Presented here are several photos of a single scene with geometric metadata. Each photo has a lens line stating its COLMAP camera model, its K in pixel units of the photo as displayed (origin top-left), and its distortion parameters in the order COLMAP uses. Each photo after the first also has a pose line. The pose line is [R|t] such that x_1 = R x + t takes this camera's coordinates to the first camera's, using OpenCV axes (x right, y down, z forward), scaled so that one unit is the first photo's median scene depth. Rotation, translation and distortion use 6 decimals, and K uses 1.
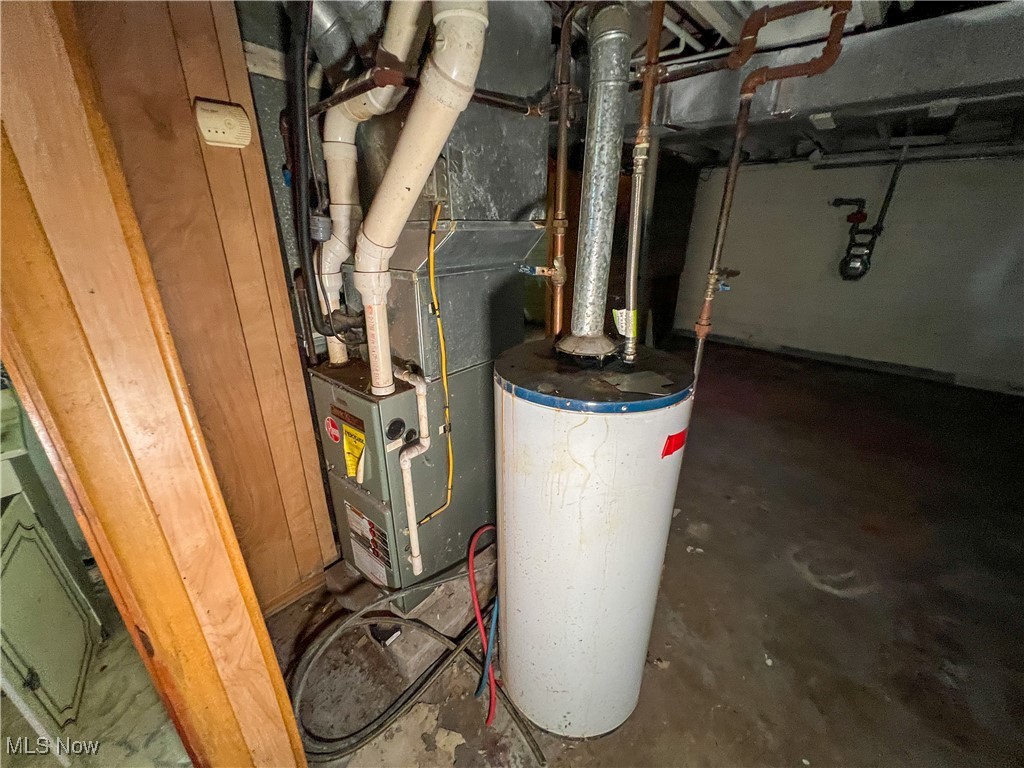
lens RADIAL K [[415.1, 0, 507.1], [0, 415.1, 383.6], [0, 0, 1]] dist [0.001189, 0.001040]
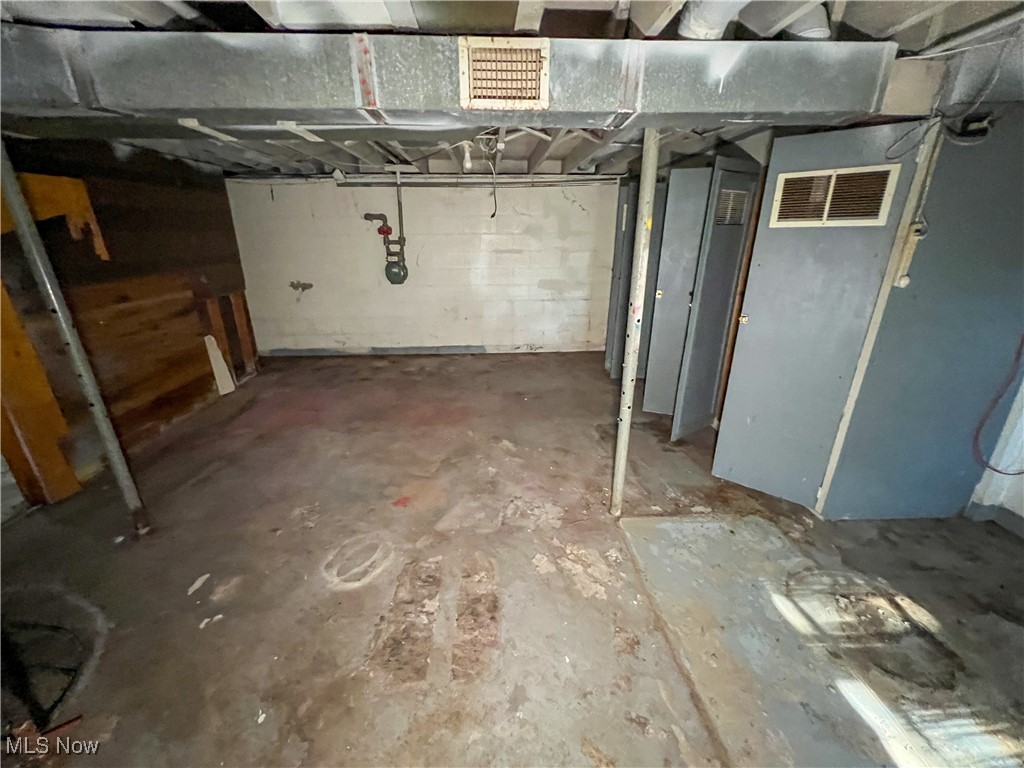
lens RADIAL K [[415.1, 0, 506.8], [0, 415.1, 383.6], [0, 0, 1]] dist [0.001189, 0.001040]
pose [[0.715263, -0.246417, 0.653970, 0.221852], [0.264271, 0.961658, 0.073315, 0.016691], [-0.646962, 0.120386, 0.752960, -0.041210]]
